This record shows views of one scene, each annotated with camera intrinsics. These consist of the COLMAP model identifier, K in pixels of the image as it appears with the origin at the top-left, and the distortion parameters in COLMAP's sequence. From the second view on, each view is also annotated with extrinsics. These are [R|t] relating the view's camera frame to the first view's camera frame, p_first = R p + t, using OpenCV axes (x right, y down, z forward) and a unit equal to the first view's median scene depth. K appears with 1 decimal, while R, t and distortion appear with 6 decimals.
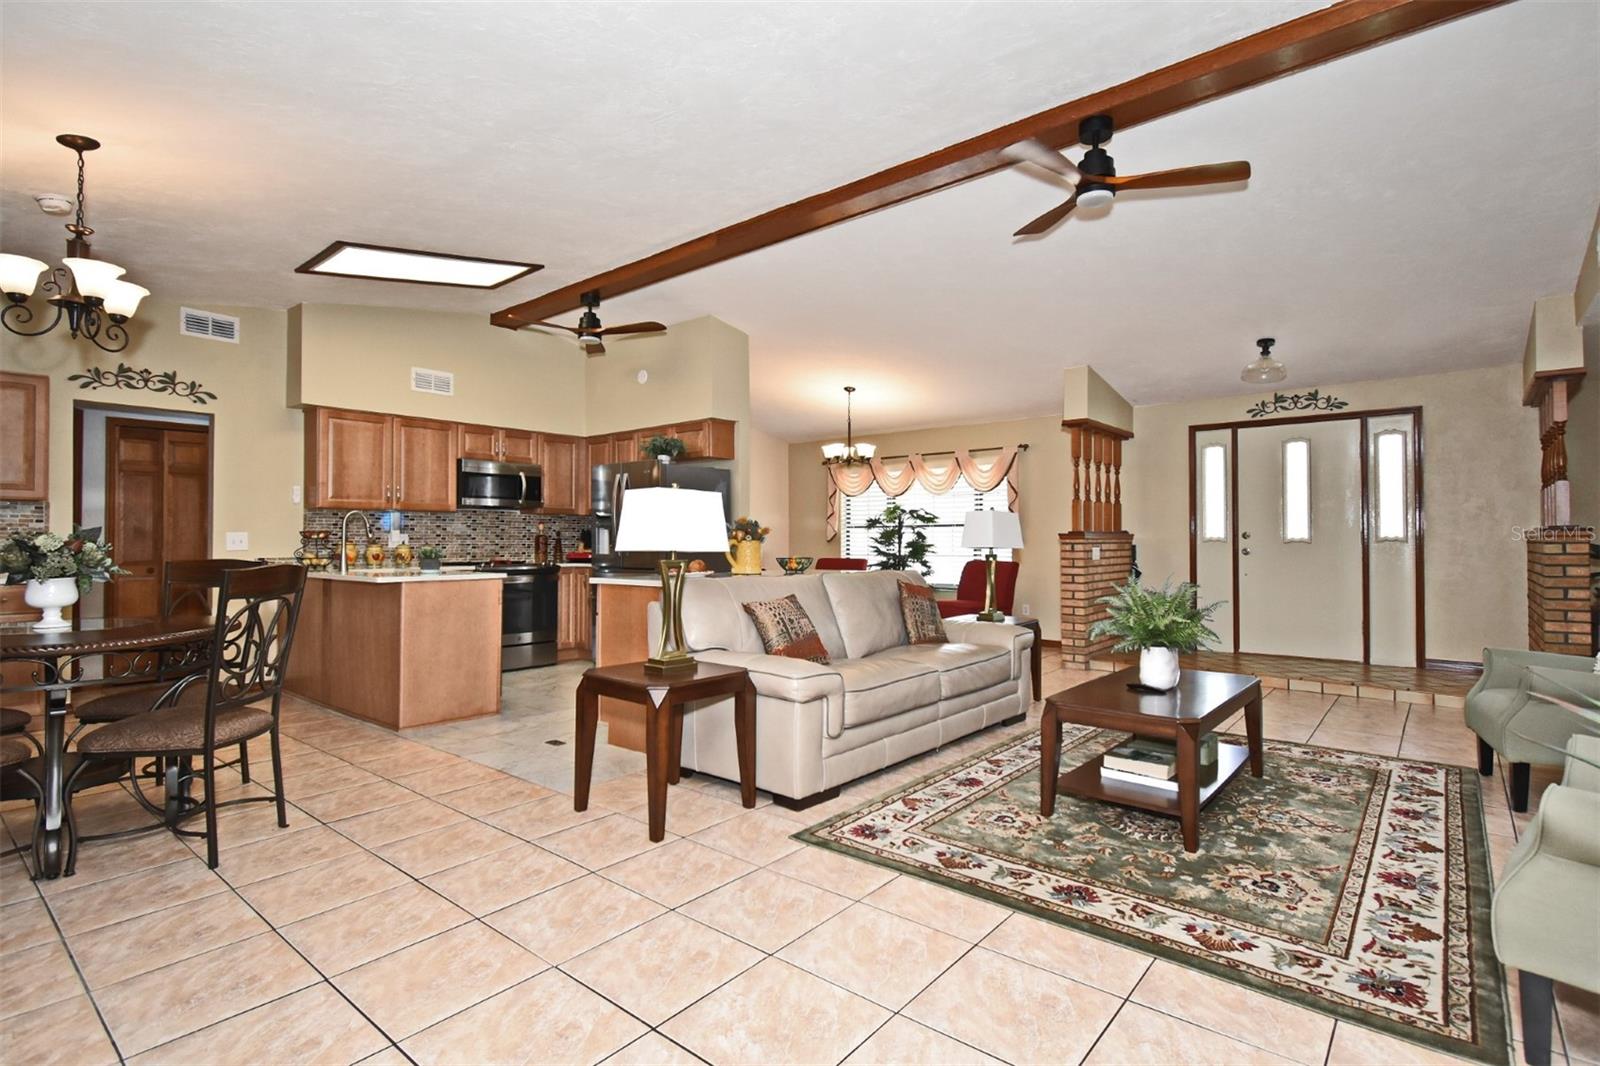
lens RADIAL K [[776.6, 0, 805.2], [0, 776.6, 532.7], [0, 0, 1]] dist [0.006874, -0.004599]
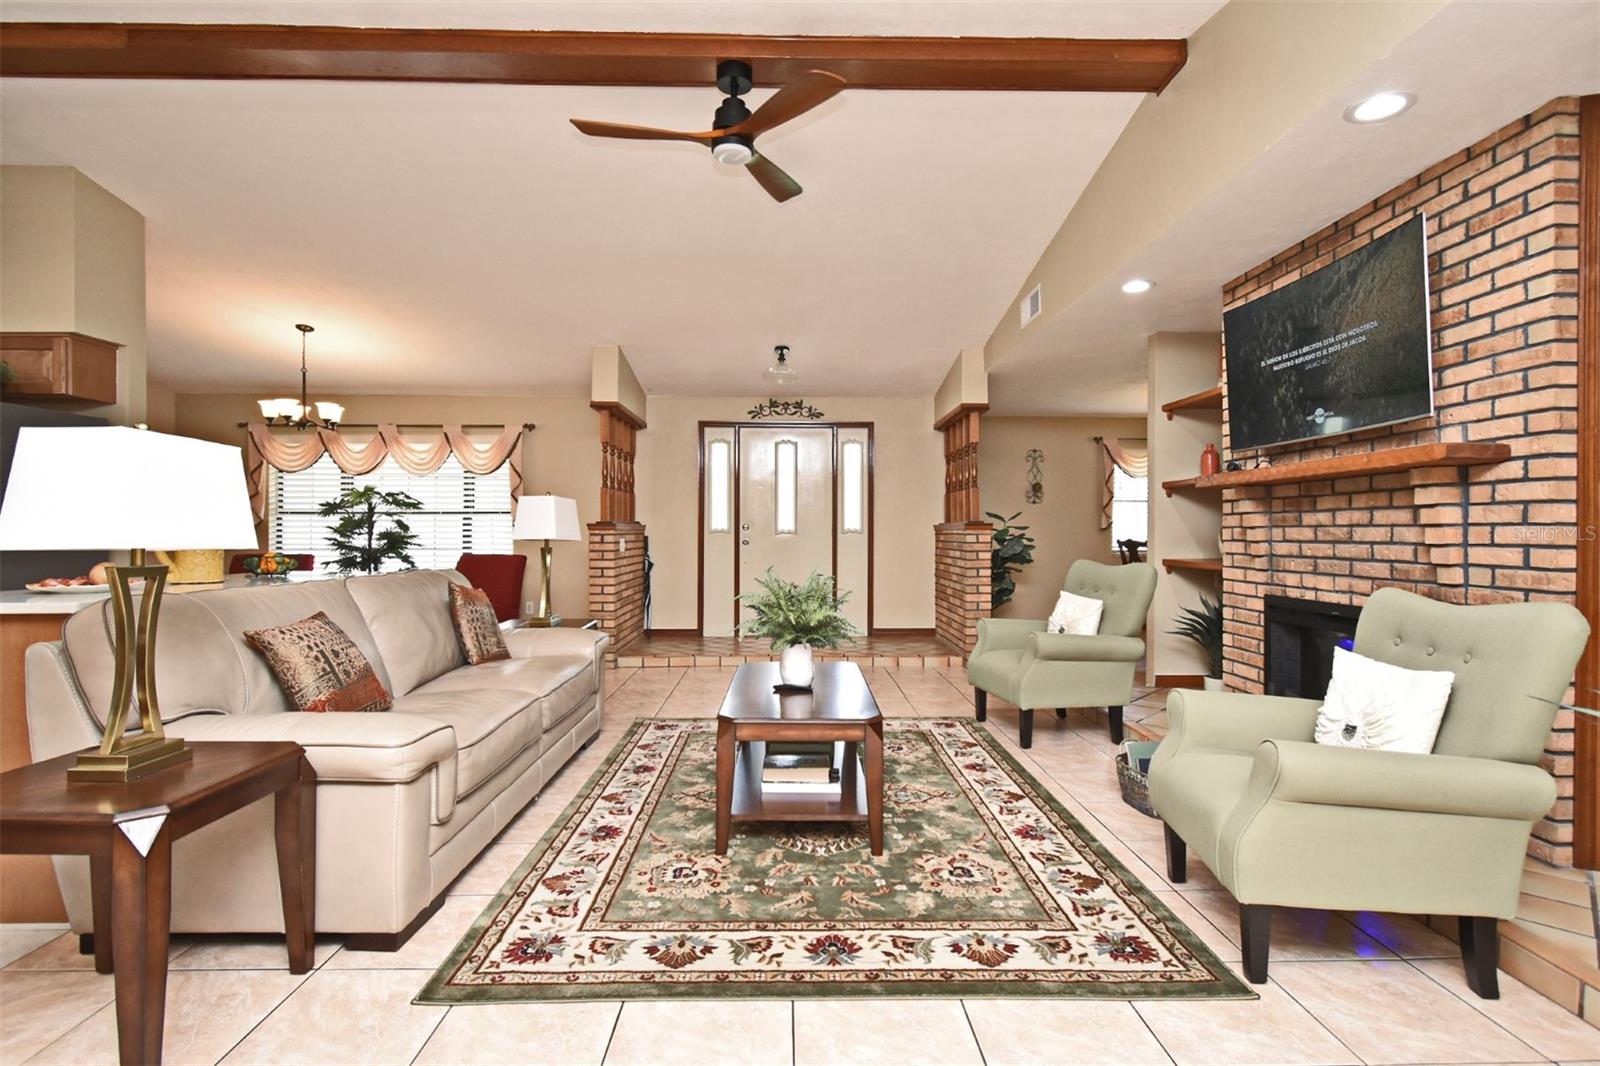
lens RADIAL K [[776.6, 0, 804.0], [0, 776.6, 532.1], [0, 0, 1]] dist [0.006874, -0.004599]
pose [[0.754909, 0.001821, 0.655828, -0.108423], [-0.009315, 0.999925, 0.007946, 0.001786], [-0.655764, -0.012107, 0.754869, 0.179048]]
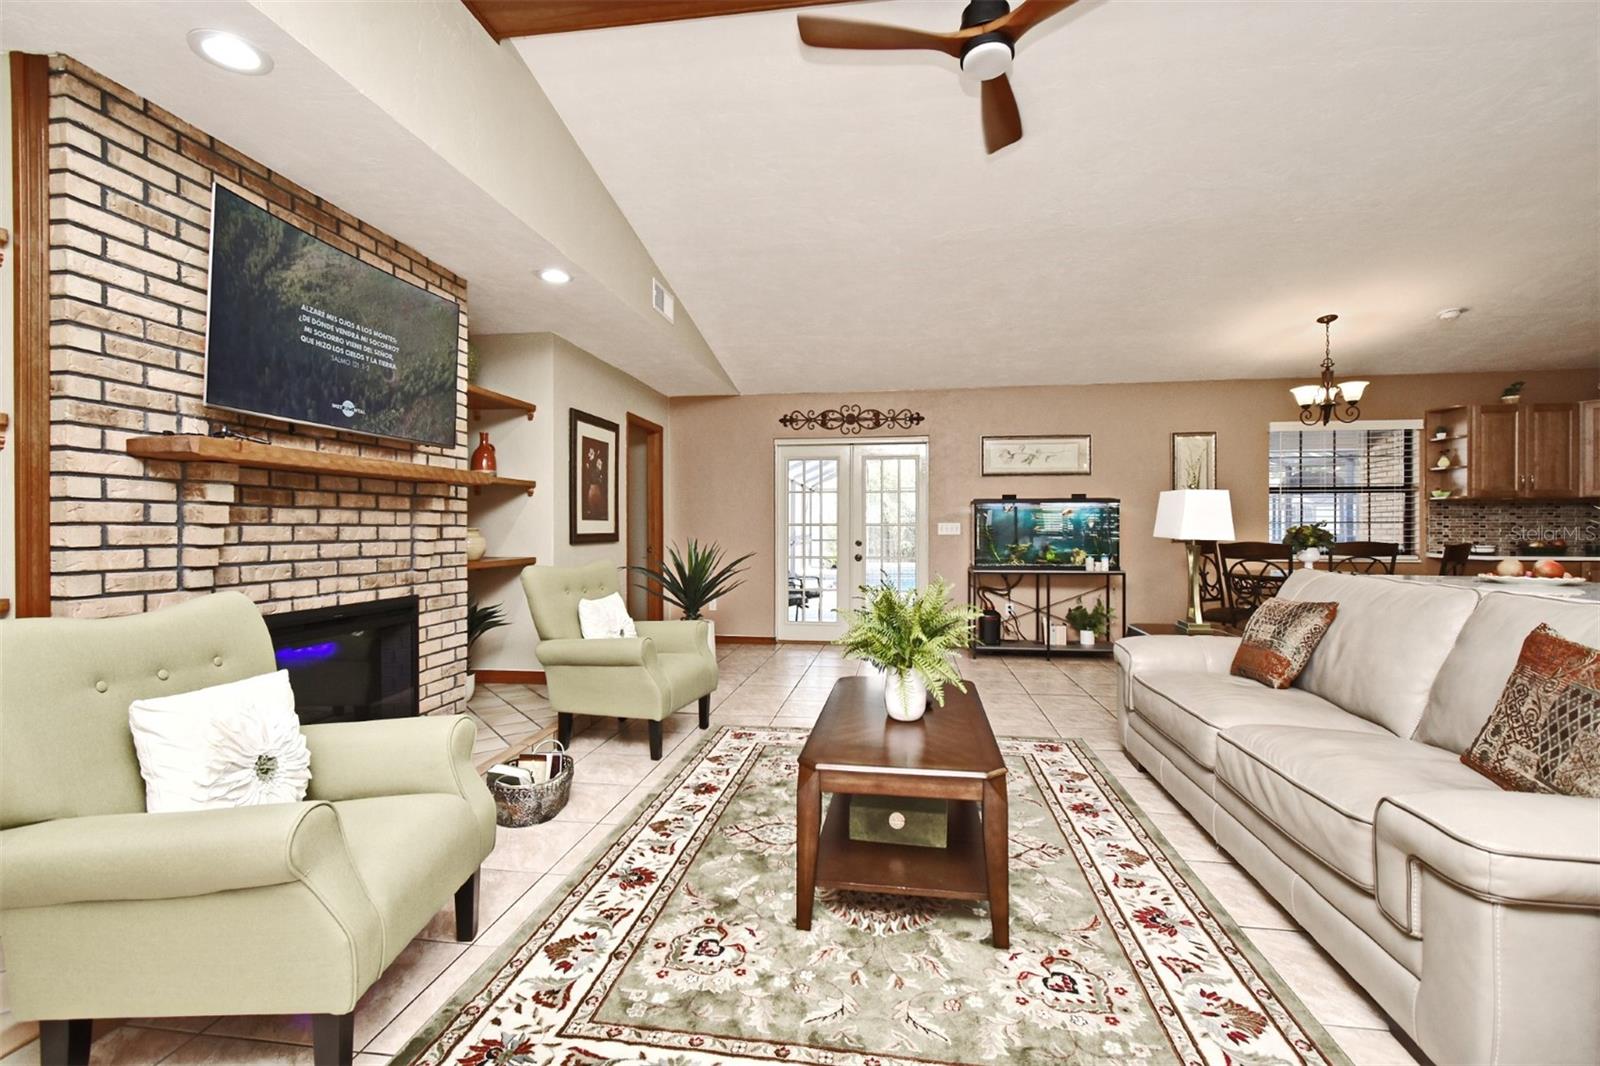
lens RADIAL K [[706.0, 0, 799.6], [0, 706.0, 532.6], [0, 0, 1]] dist [0.002398, -0.001261]
pose [[-0.855992, 0.004682, -0.516968, 0.603104], [0.007622, 0.999965, -0.003565, 0.008393], [0.516933, -0.006992, -0.855998, 1.023754]]
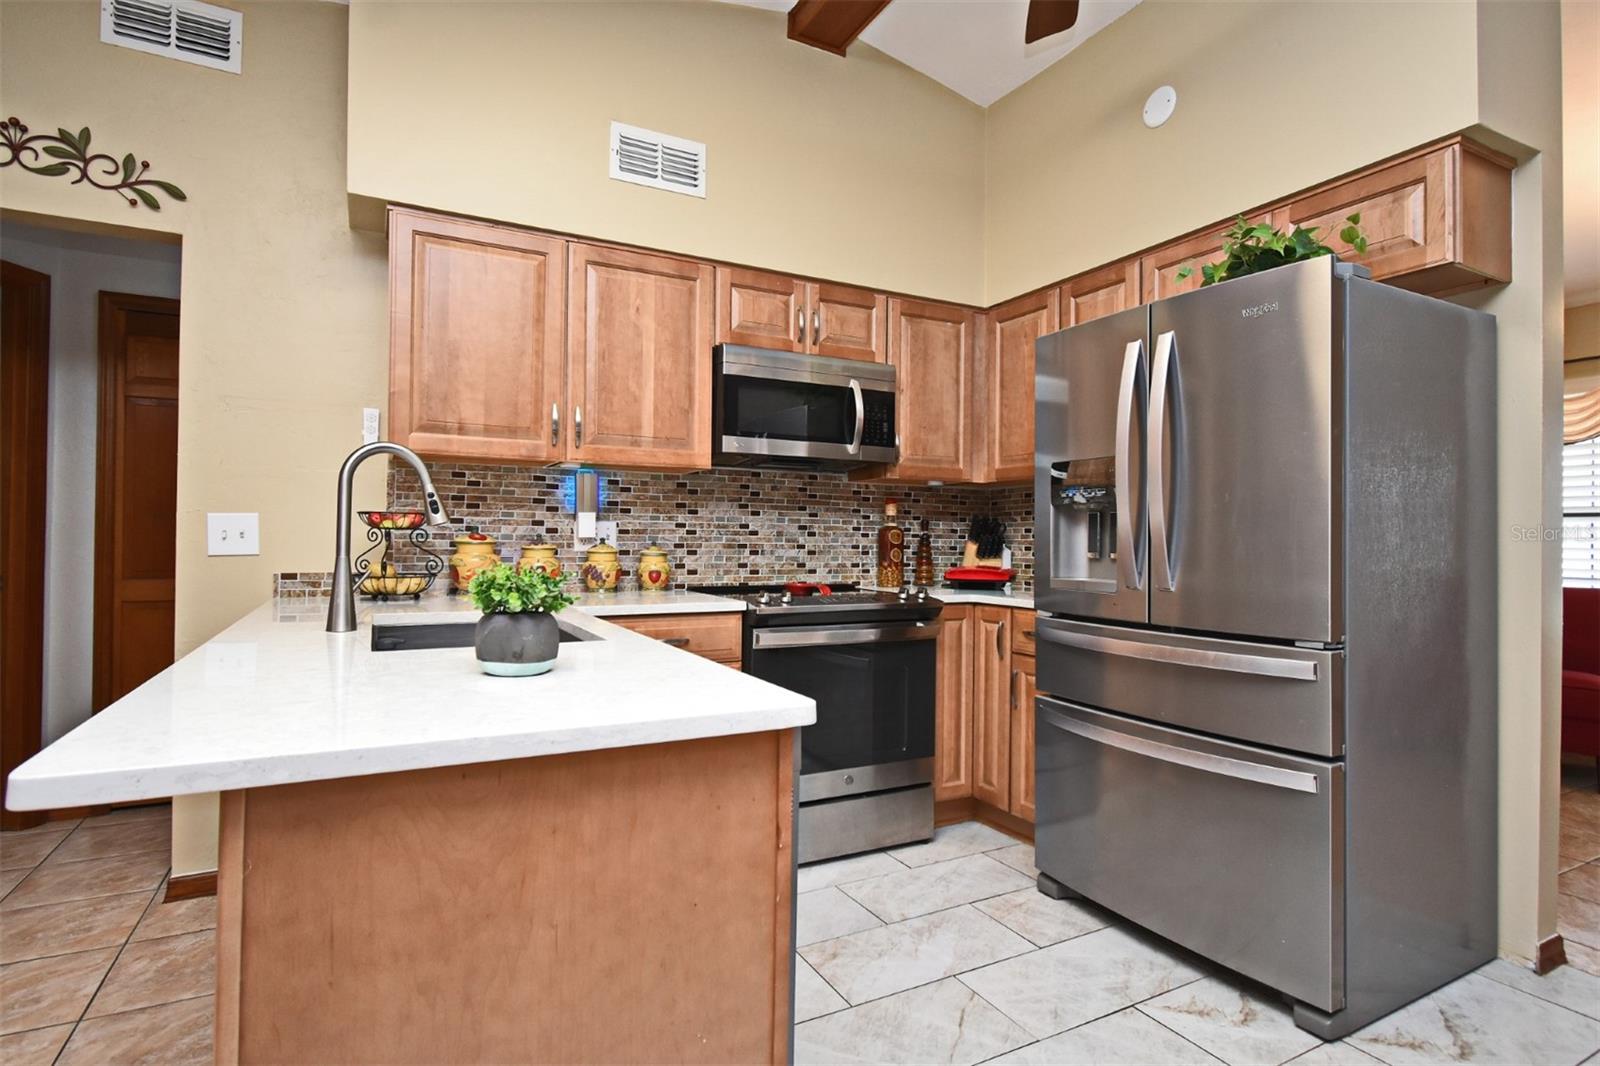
lens RADIAL K [[809.1, 0, 802.4], [0, 809.1, 532.4], [0, 0, 1]] dist [0.006103, -0.005626]
pose [[0.924283, 0.005824, -0.381665, -0.297811], [-0.005714, 0.999983, 0.001421, 0.008387], [0.381666, 0.000867, 0.924300, 0.779607]]
